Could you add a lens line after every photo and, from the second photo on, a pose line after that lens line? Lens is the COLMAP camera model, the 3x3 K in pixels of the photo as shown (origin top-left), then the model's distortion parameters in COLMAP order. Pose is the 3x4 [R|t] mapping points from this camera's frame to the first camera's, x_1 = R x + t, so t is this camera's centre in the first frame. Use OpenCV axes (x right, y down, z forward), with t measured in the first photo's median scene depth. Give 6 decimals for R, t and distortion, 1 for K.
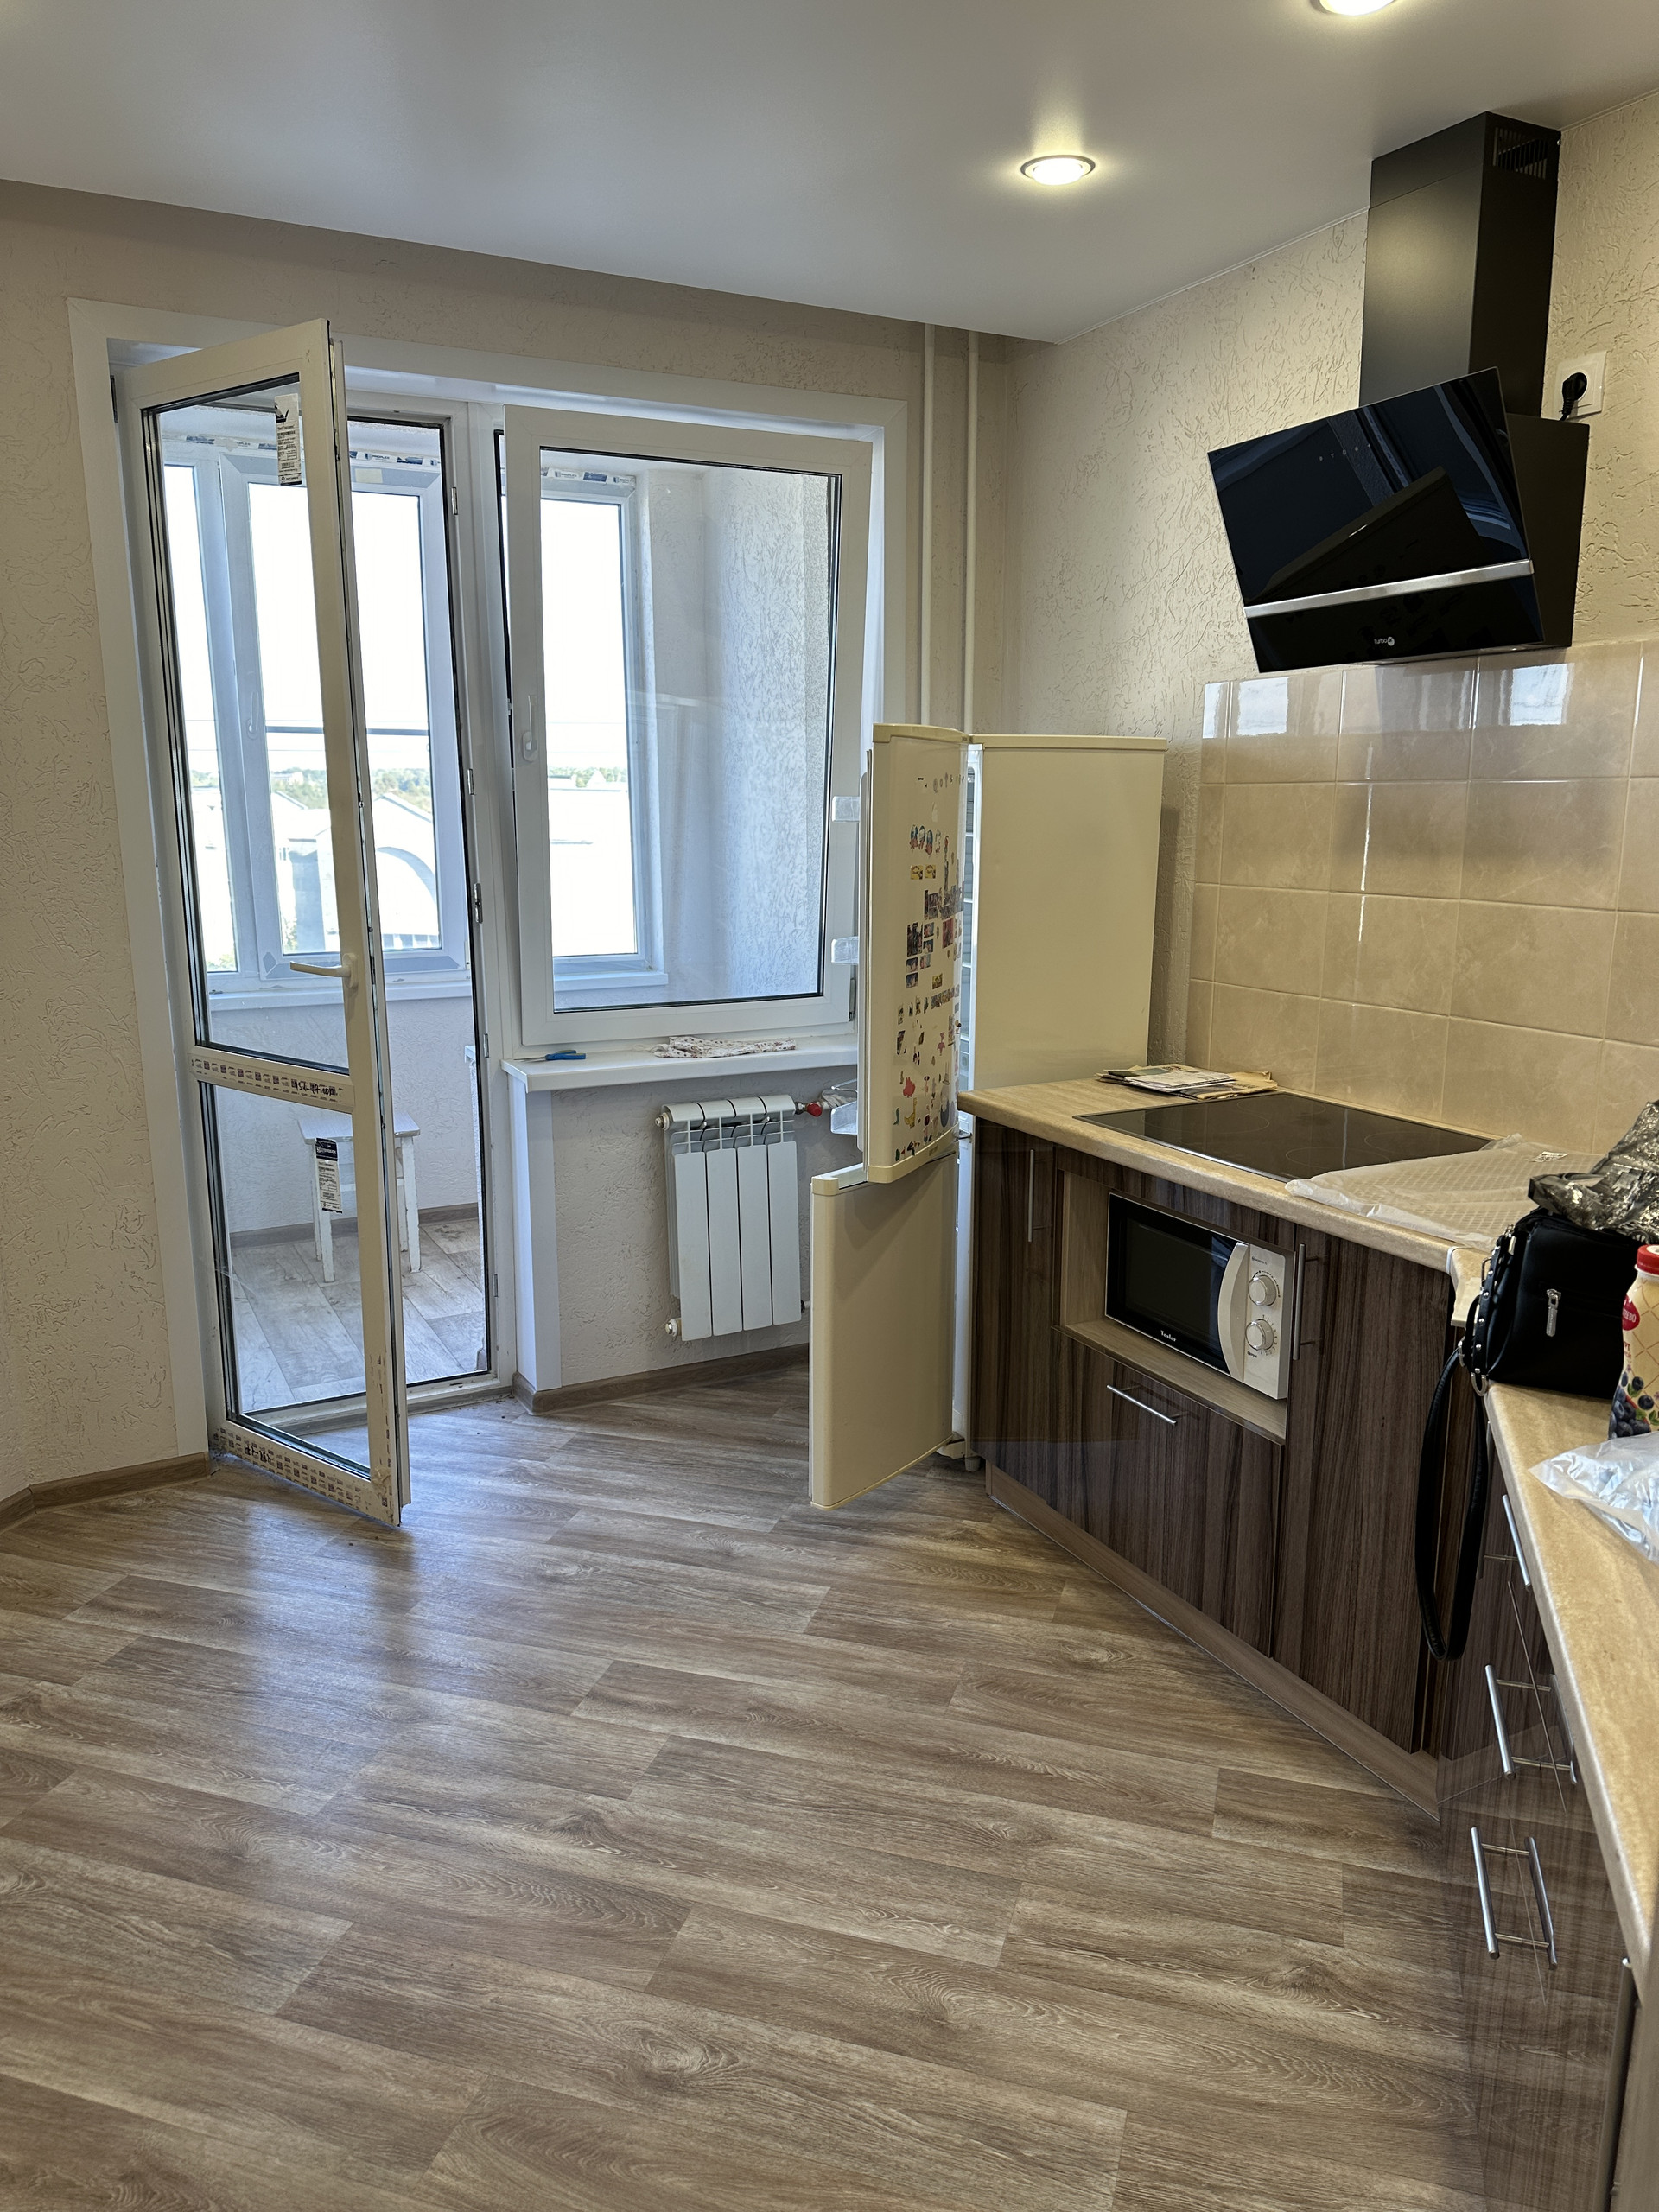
lens RADIAL K [[1544.6, 0, 838.3], [0, 1544.6, 1109.3], [0, 0, 1]] dist [0.013246, -0.020074]
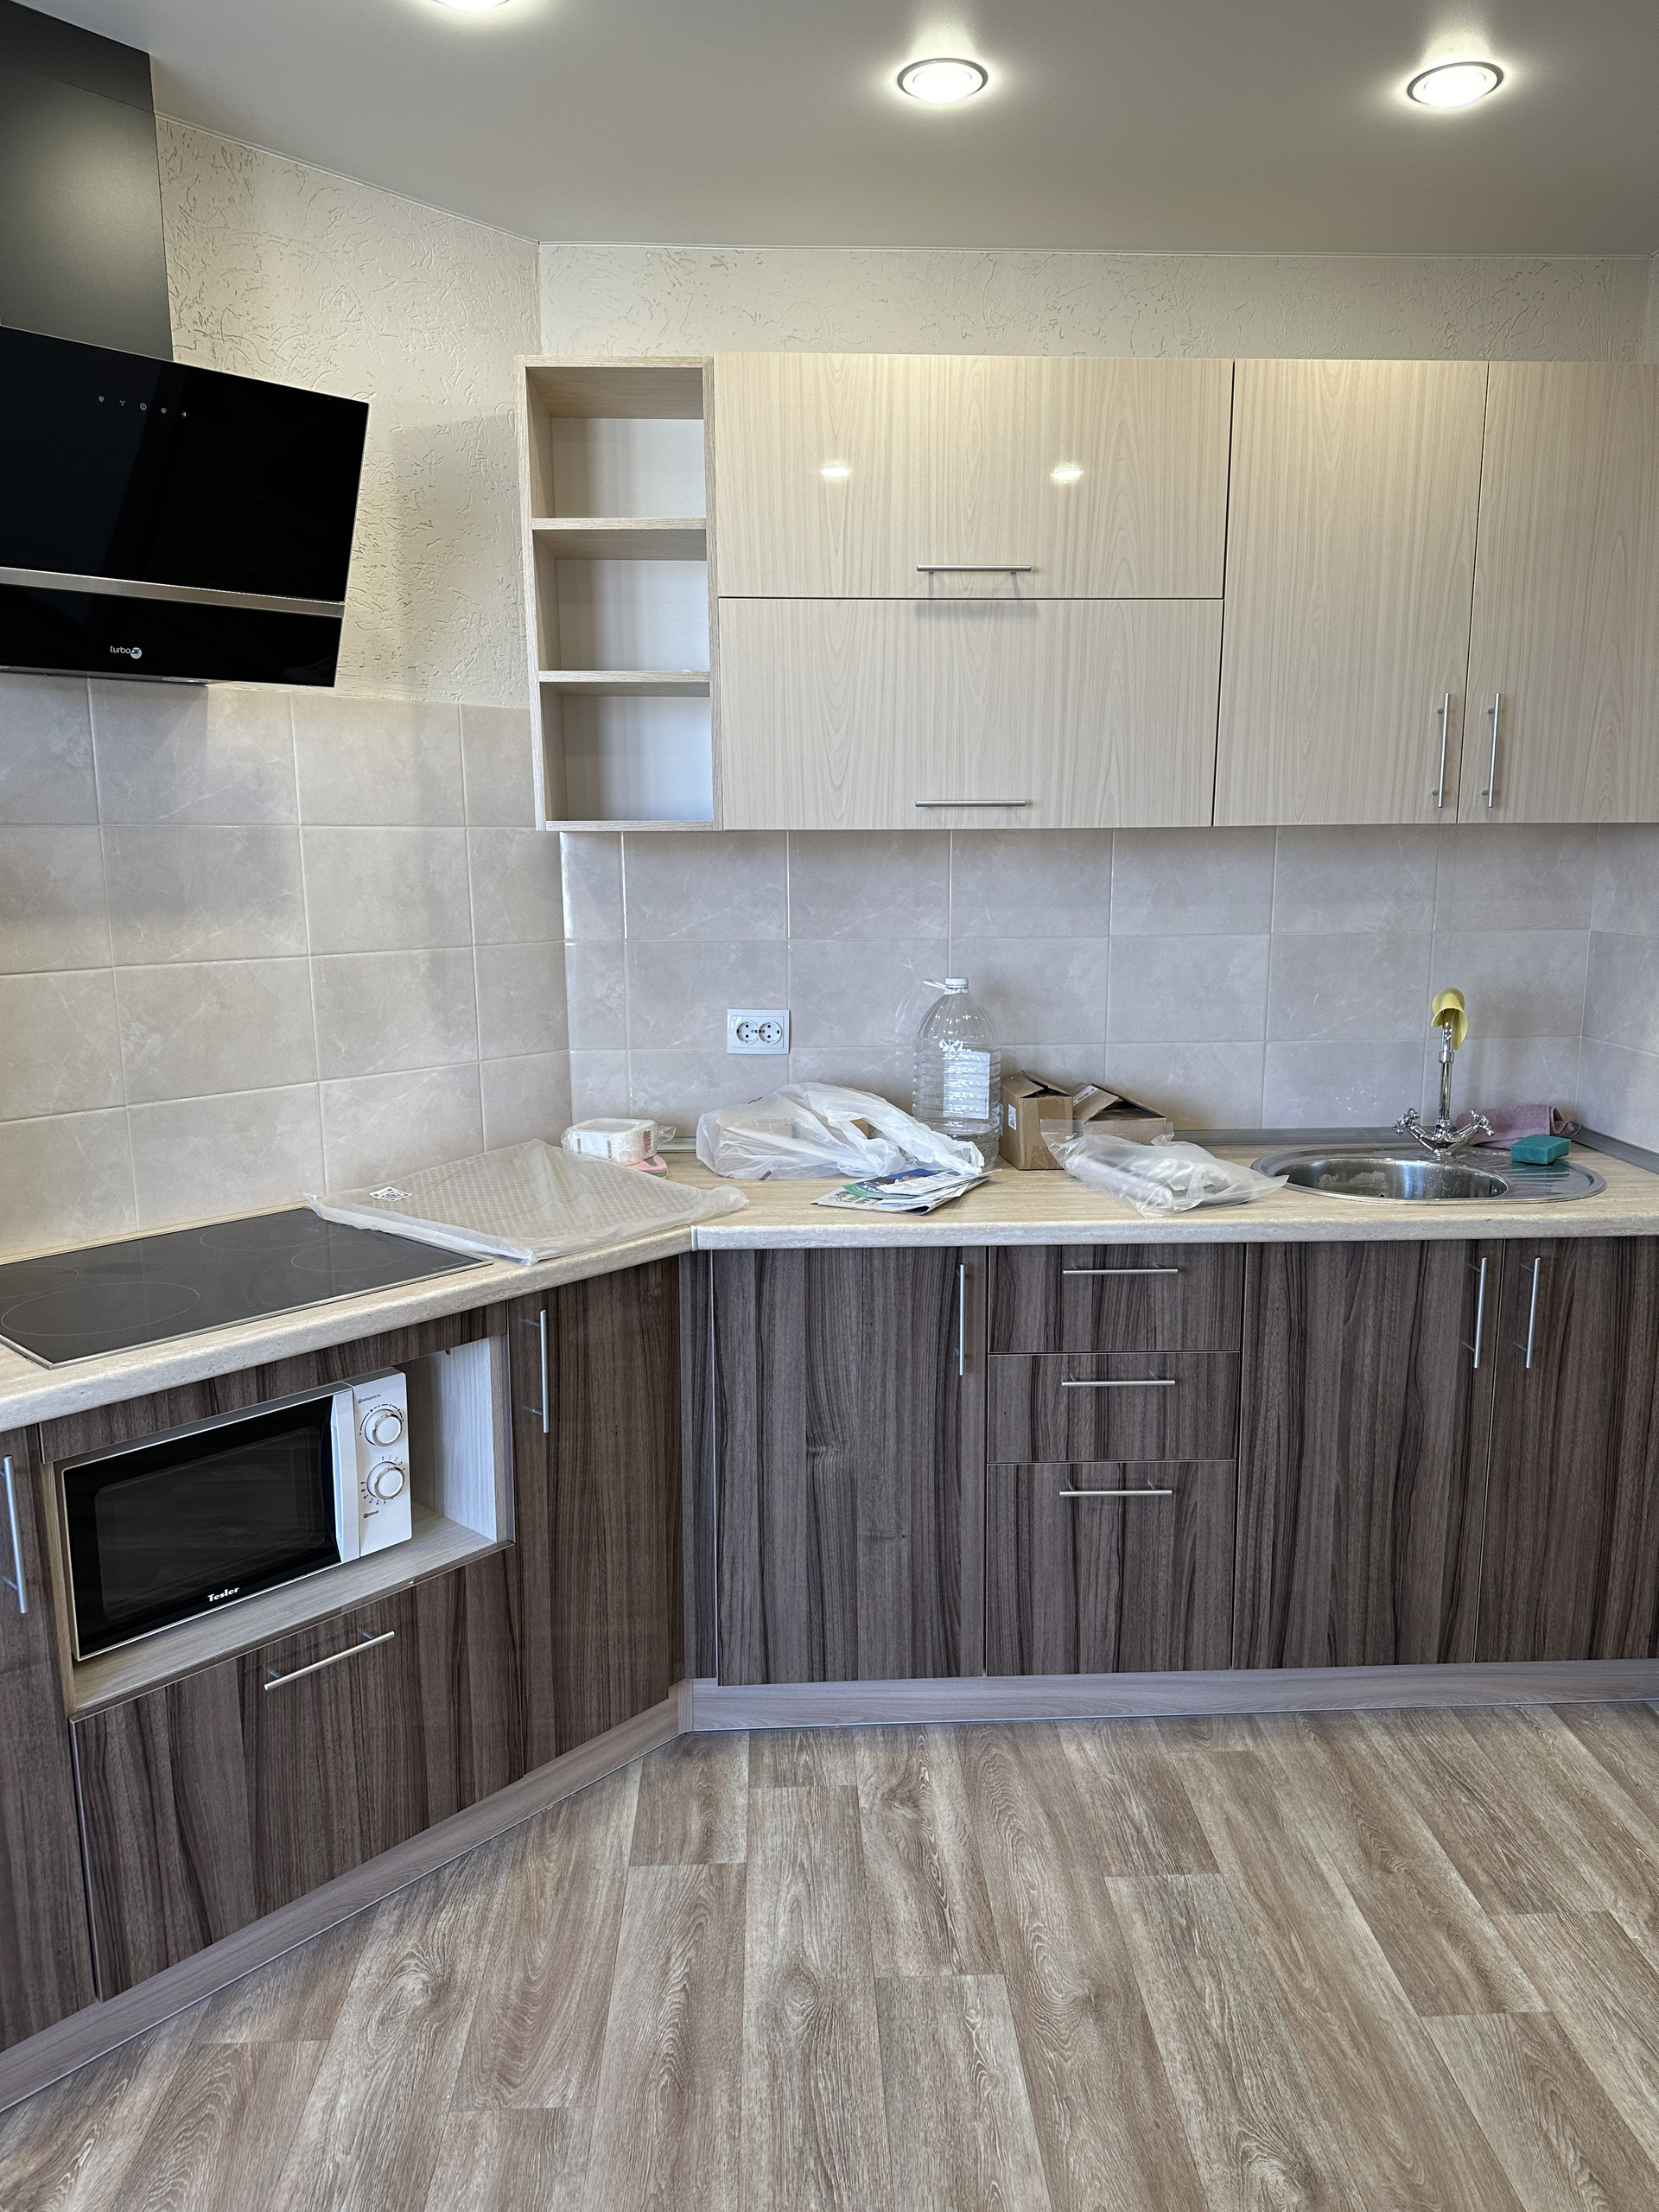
lens RADIAL K [[1544.6, 0, 845.7], [0, 1544.6, 1116.4], [0, 0, 1]] dist [0.013246, -0.020074]
pose [[-0.336017, -0.156542, 0.928756, -0.716166], [0.199944, 0.951760, 0.232757, -0.239468], [-0.920389, 0.263909, -0.288508, 1.231680]]
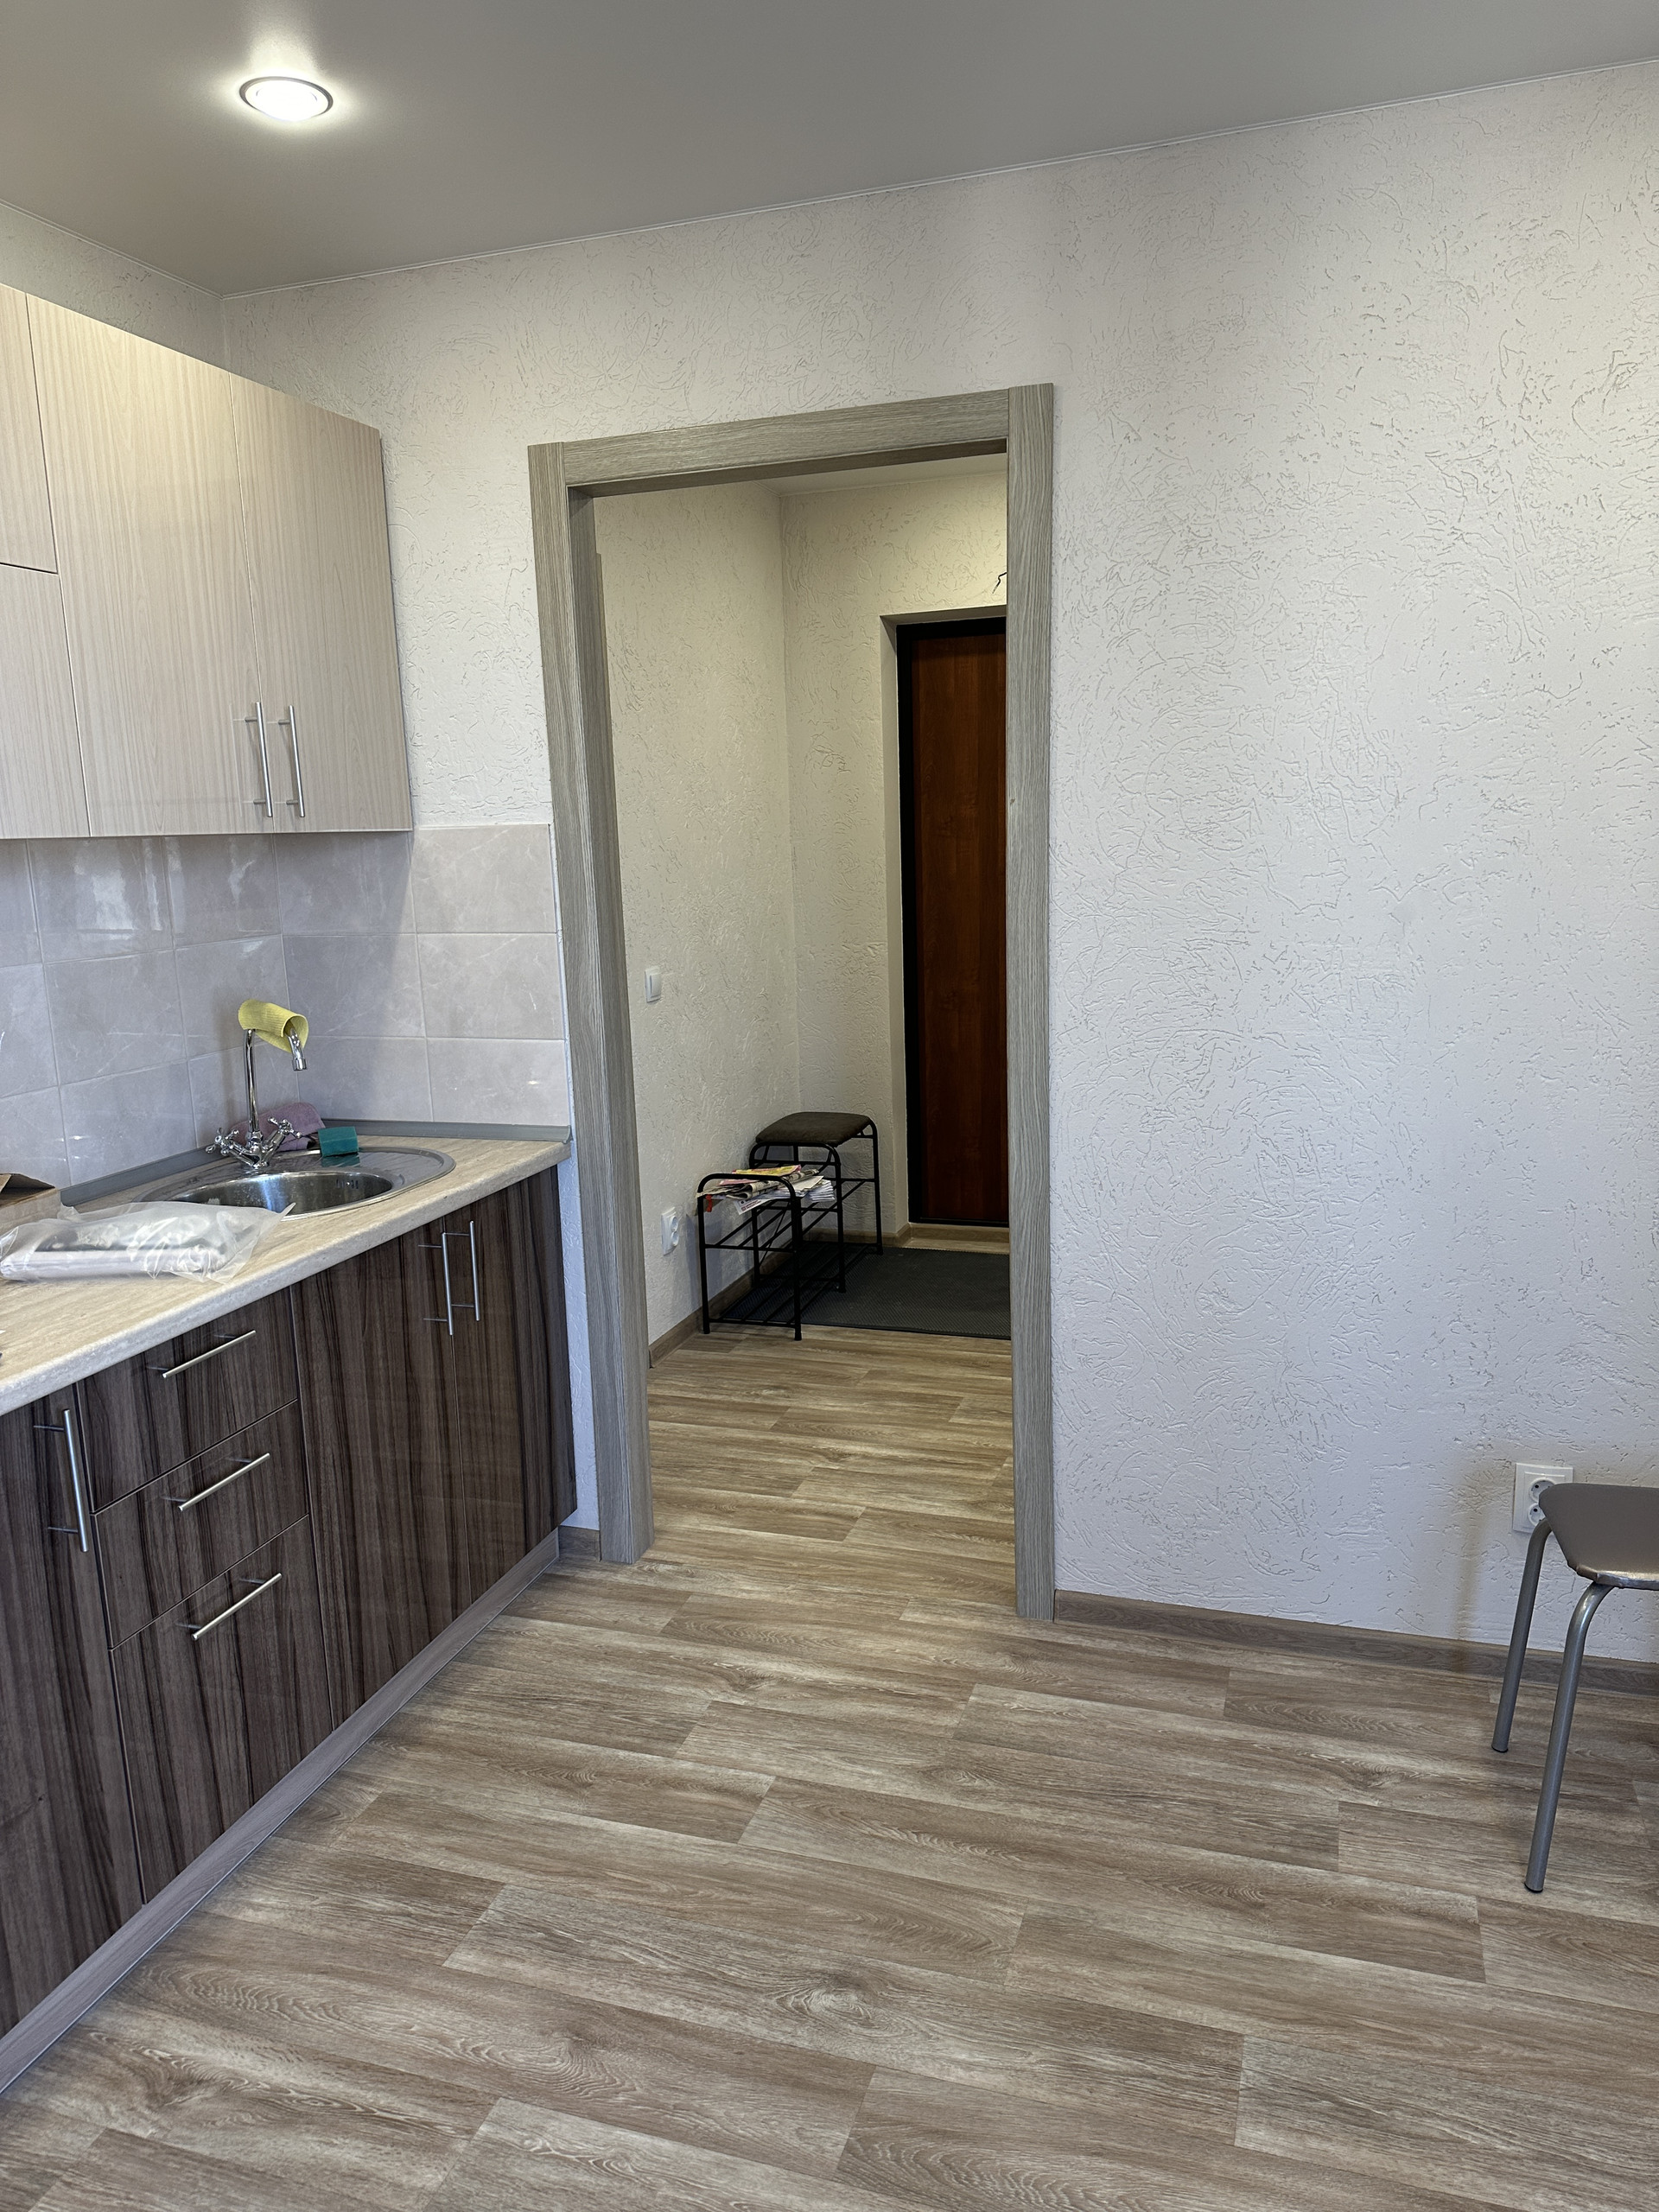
lens RADIAL K [[1544.6, 0, 823.9], [0, 1544.6, 1127.6], [0, 0, 1]] dist [0.013246, -0.020074]
pose [[-0.999048, 0.033405, 0.028072, -0.136306], [0.041742, 0.919063, 0.391895, -0.332762], [-0.012709, 0.392693, -0.919582, 1.610795]]
